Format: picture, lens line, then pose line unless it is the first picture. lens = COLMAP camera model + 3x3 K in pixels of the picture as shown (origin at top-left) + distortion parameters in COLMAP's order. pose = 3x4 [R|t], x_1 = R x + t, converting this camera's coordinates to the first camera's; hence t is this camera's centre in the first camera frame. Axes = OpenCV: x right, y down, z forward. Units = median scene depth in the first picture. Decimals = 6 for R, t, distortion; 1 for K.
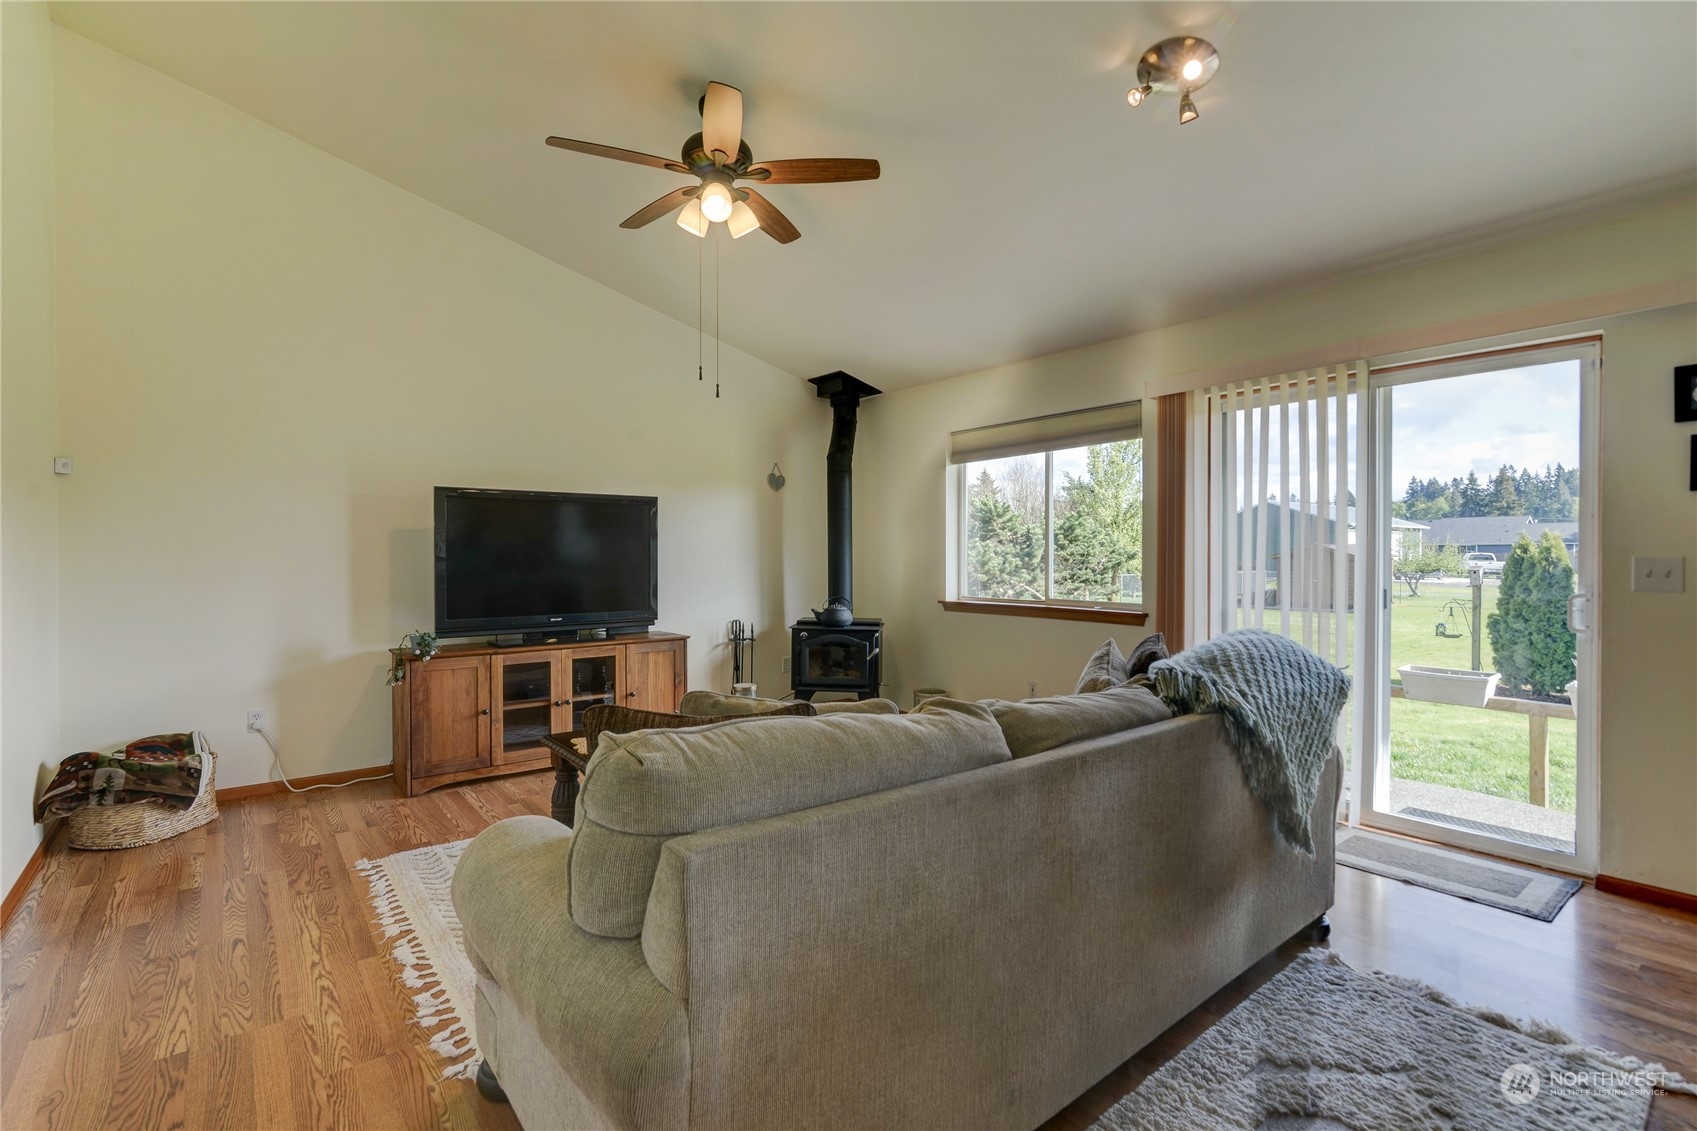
lens RADIAL K [[775.8, 0, 853.5], [0, 775.8, 562.5], [0, 0, 1]] dist [-0.001082, 0.000307]
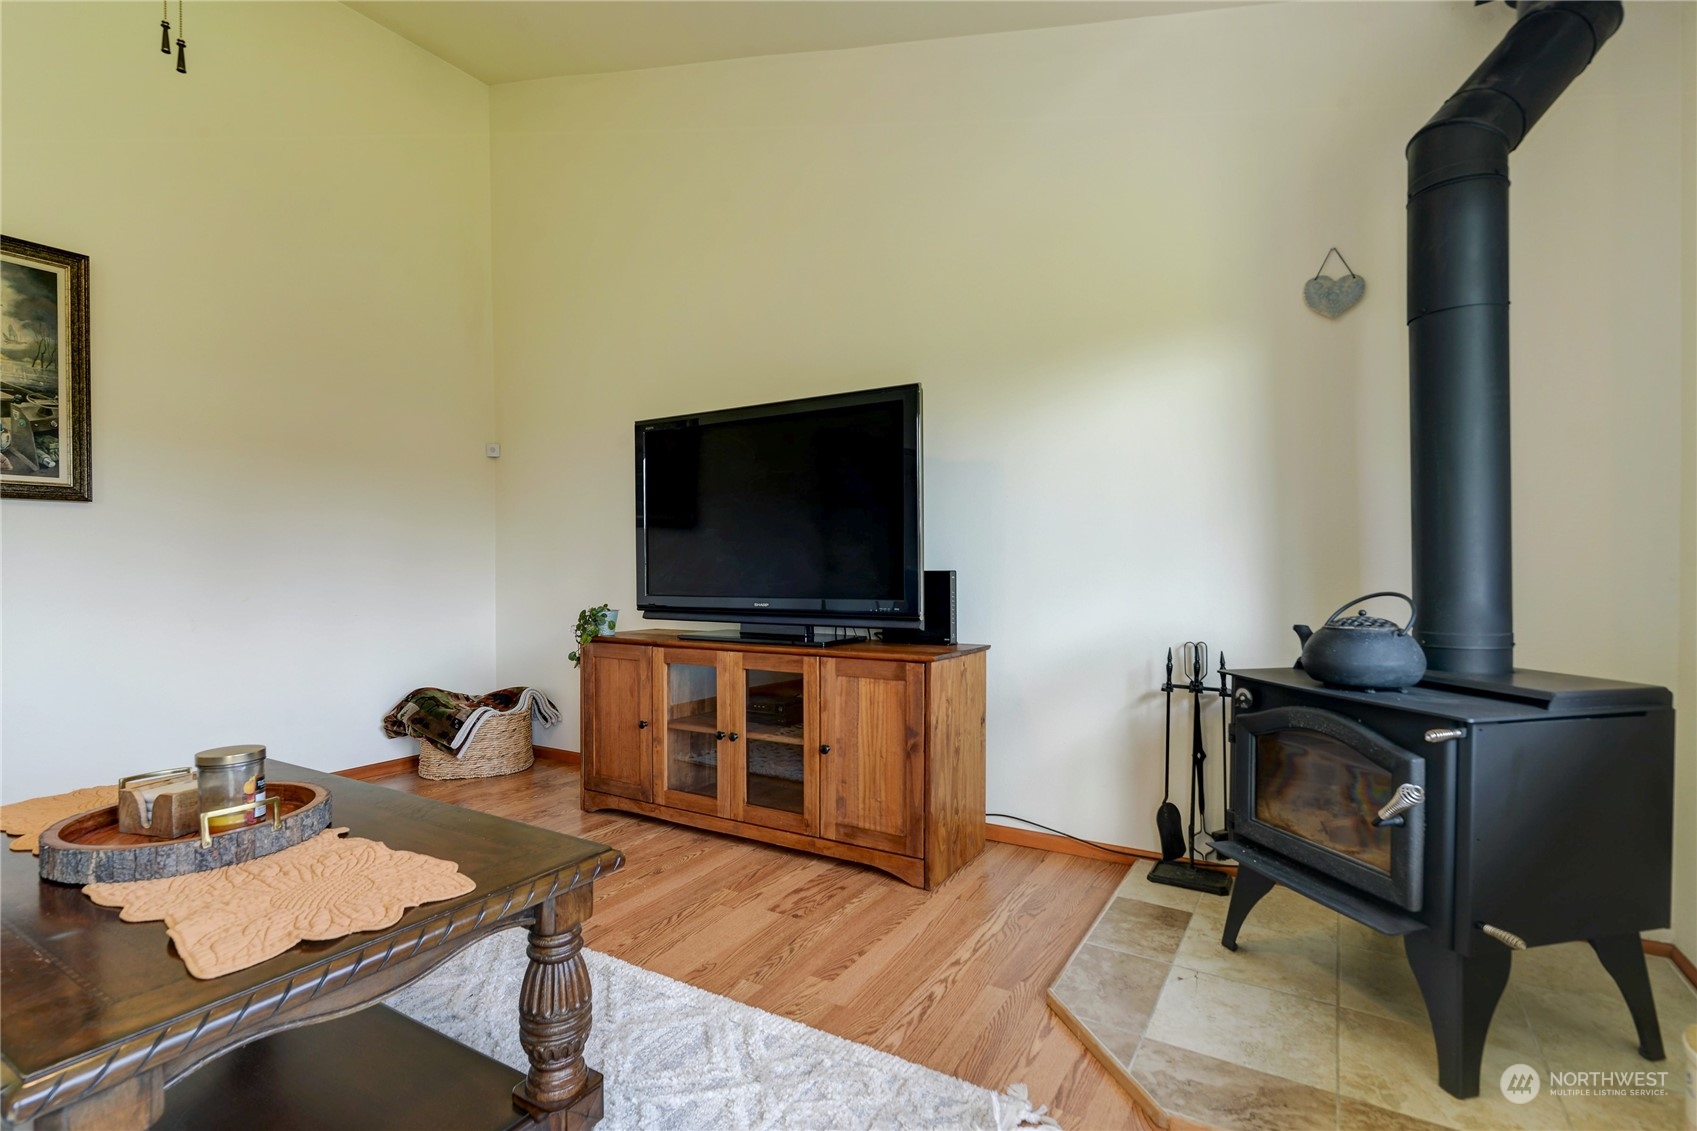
lens RADIAL K [[798.4, 0, 828.2], [0, 798.4, 575.7], [0, 0, 1]] dist [-0.000918, 0.000202]
pose [[0.334069, 0.007176, -0.942521, 0.257141], [-0.007372, 0.999960, 0.005000, 0.047243], [0.942520, 0.005278, 0.334109, 0.853895]]
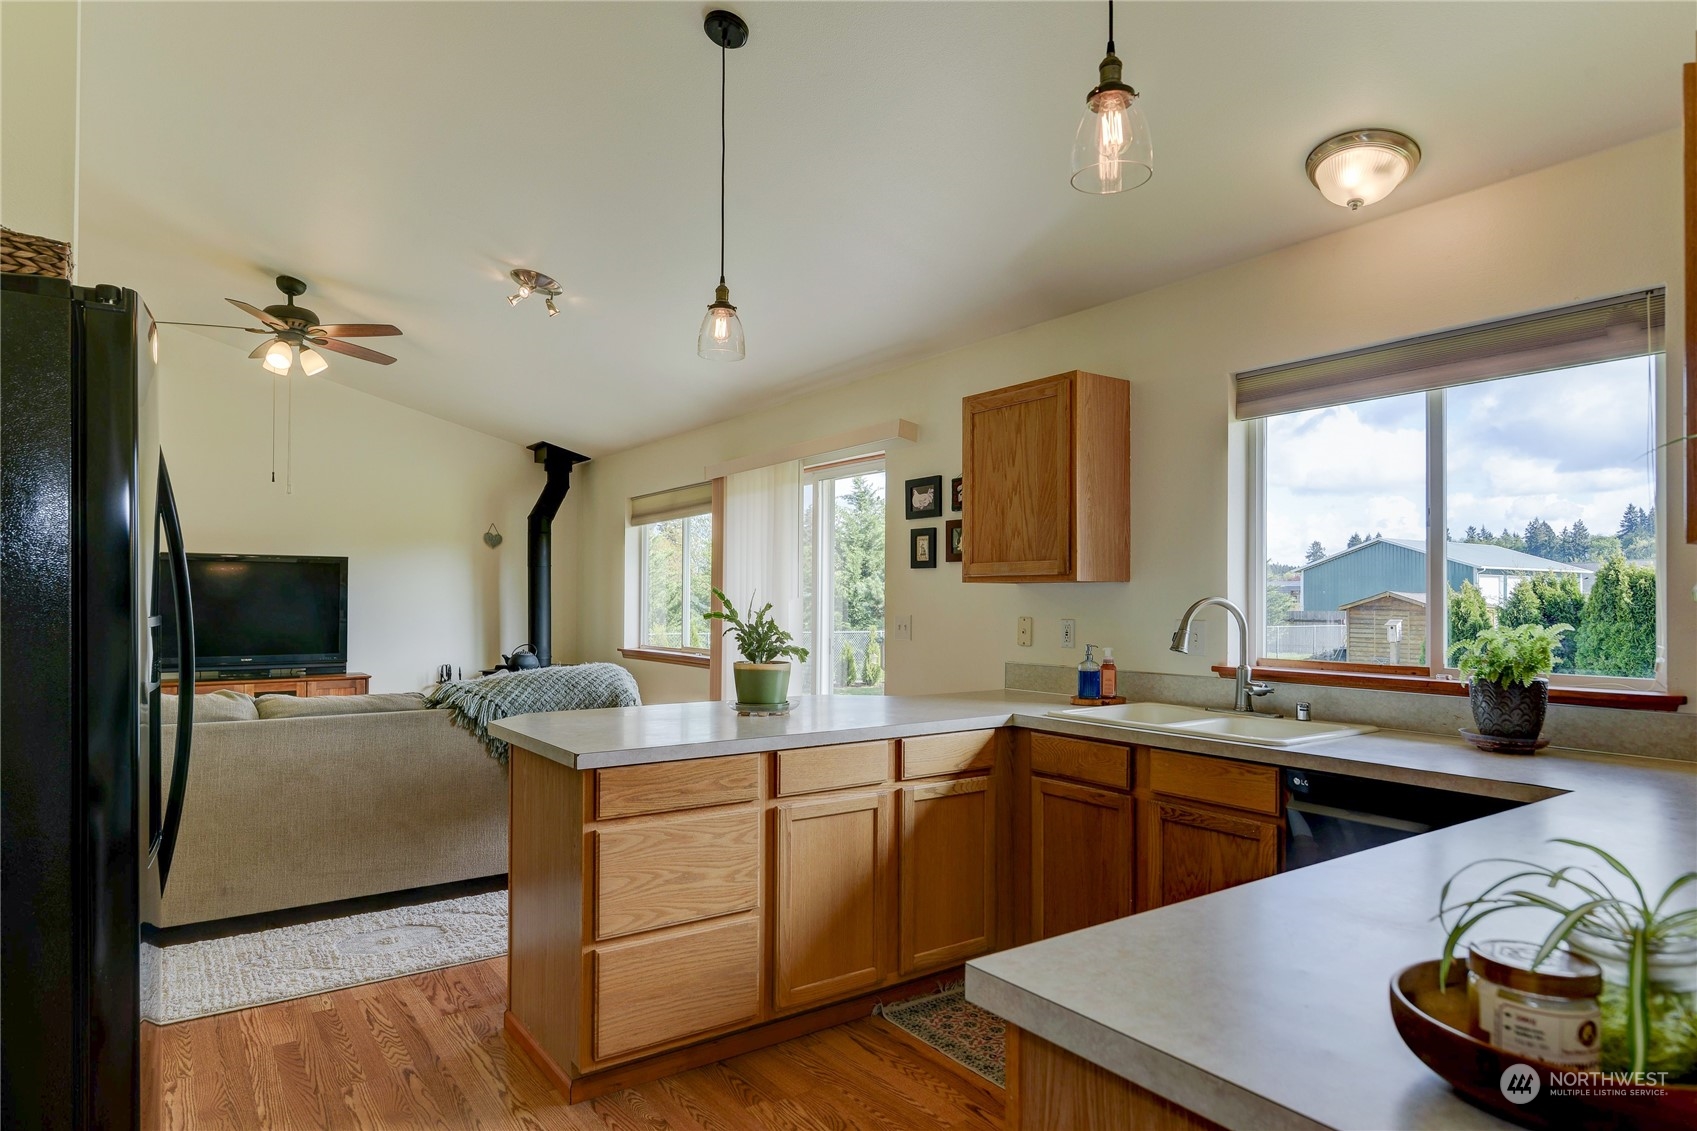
lens RADIAL K [[963.8, 0, 851.3], [0, 963.8, 590.1], [0, 0, 1]] dist [-0.003589, -0.000582]
pose [[0.998901, 0.005543, -0.046548, 0.639682], [-0.006555, 0.999745, -0.021616, -0.008856], [0.046417, 0.021898, 0.998682, -0.460711]]
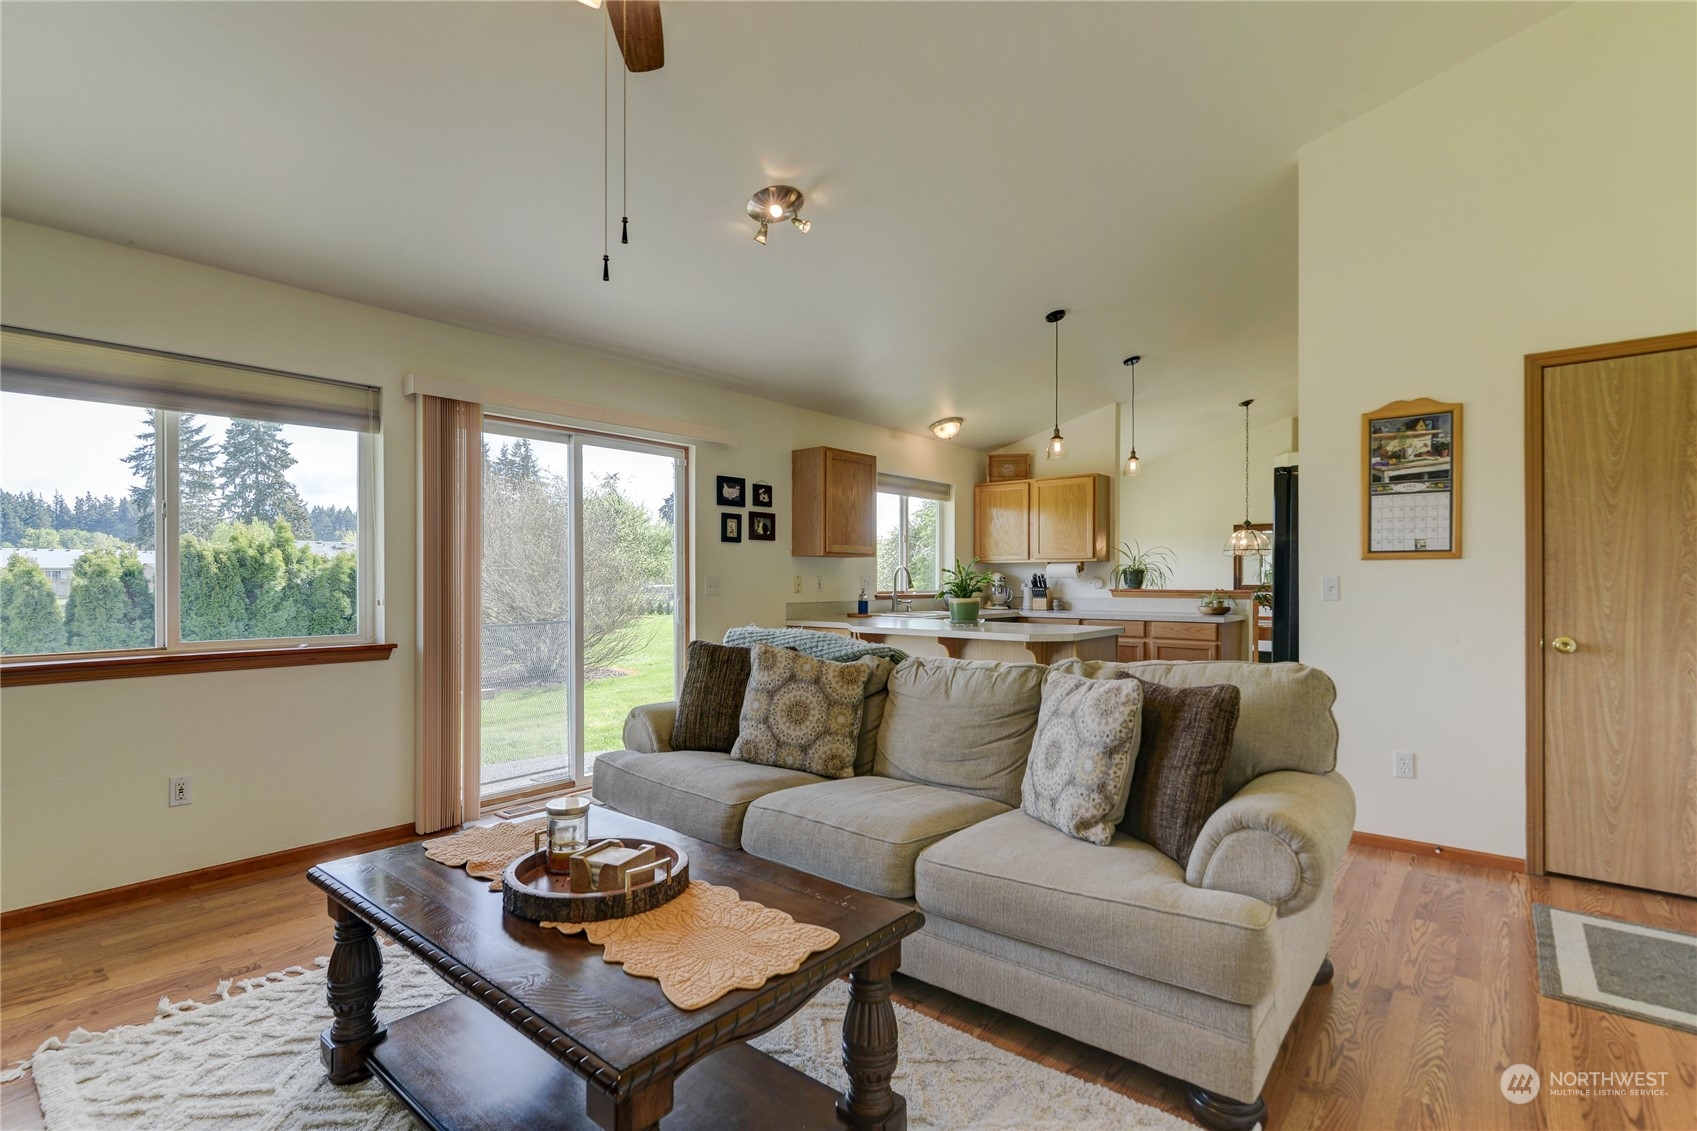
lens RADIAL K [[795.3, 0, 816.9], [0, 795.3, 581.8], [0, 0, 1]] dist [-0.000534, -0.000047]
pose [[-0.177159, -0.002623, 0.984179, -0.540619], [0.011598, 0.999921, 0.004753, -0.000379], [-0.984114, 0.012256, -0.177114, 0.680967]]
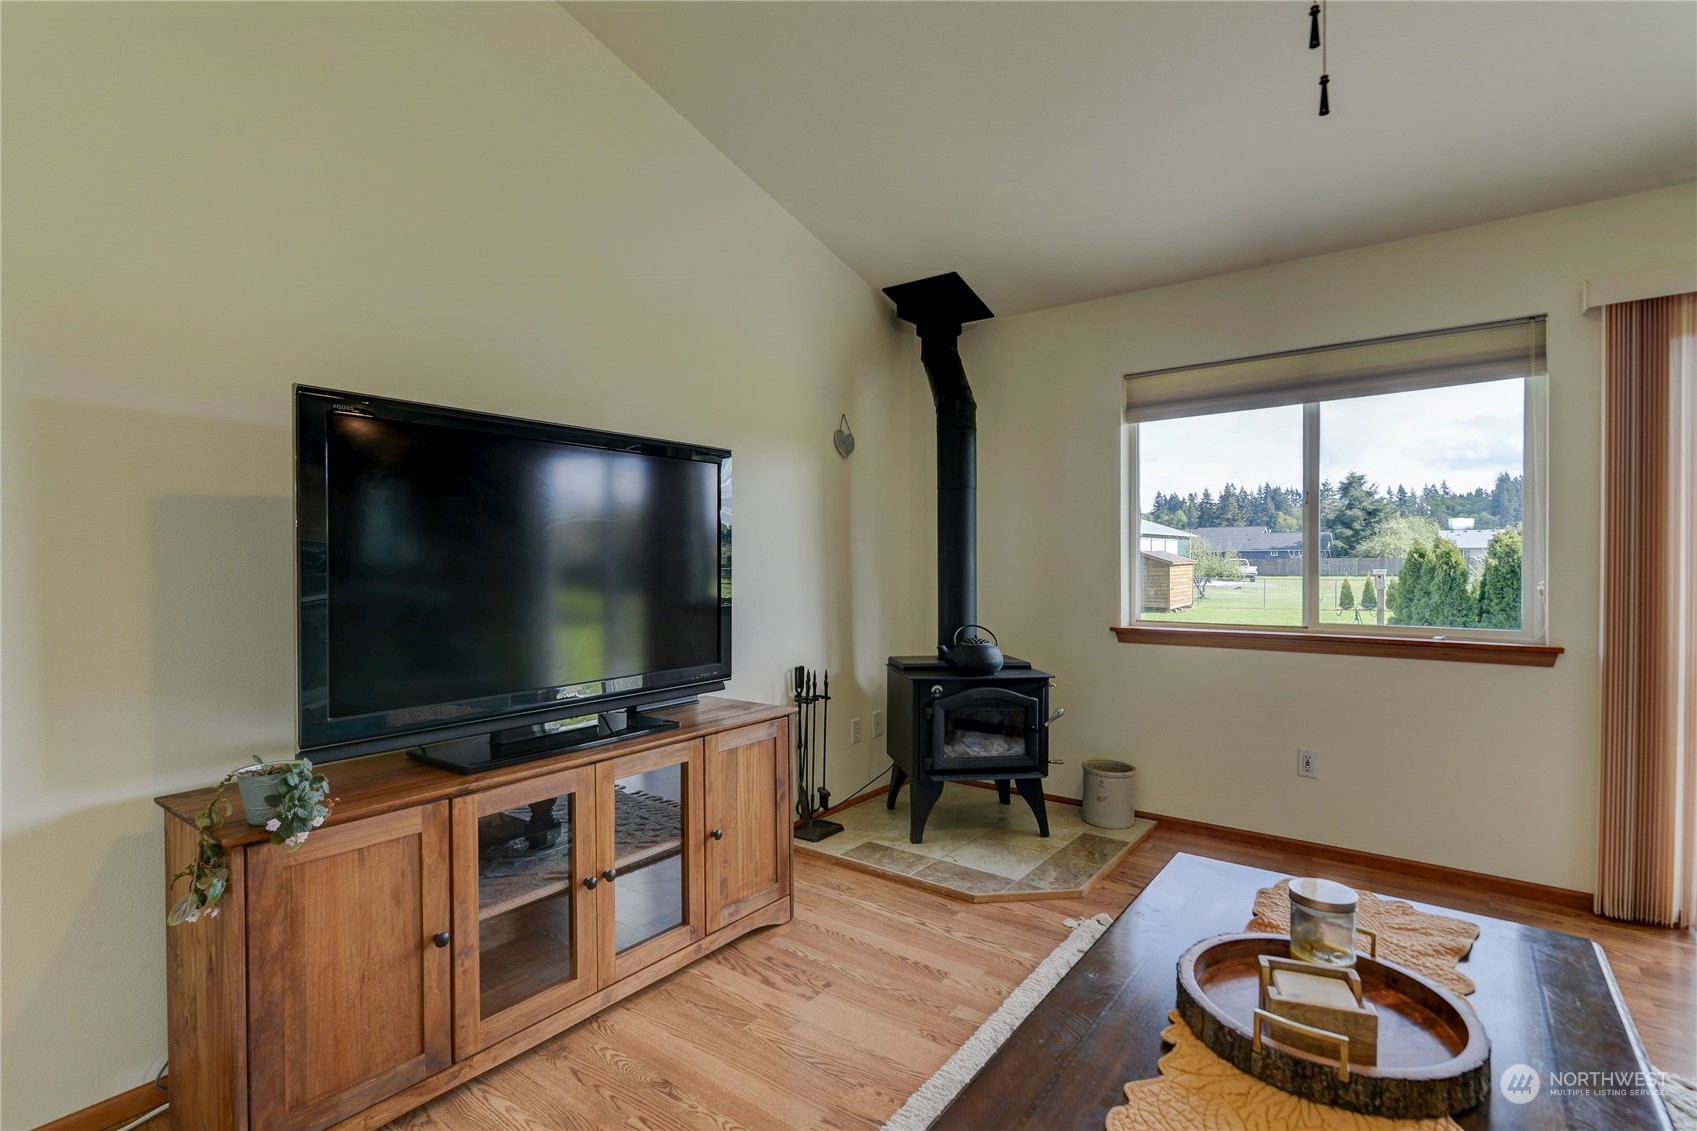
lens RADIAL K [[791.4, 0, 854.5], [0, 791.4, 570.1], [0, 0, 1]] dist [-0.002284, -0.000353]
pose [[0.968465, -0.005846, 0.249080, -0.341629], [0.005840, 0.999983, 0.000761, -0.001973], [-0.249080, 0.000718, 0.968483, 0.503296]]
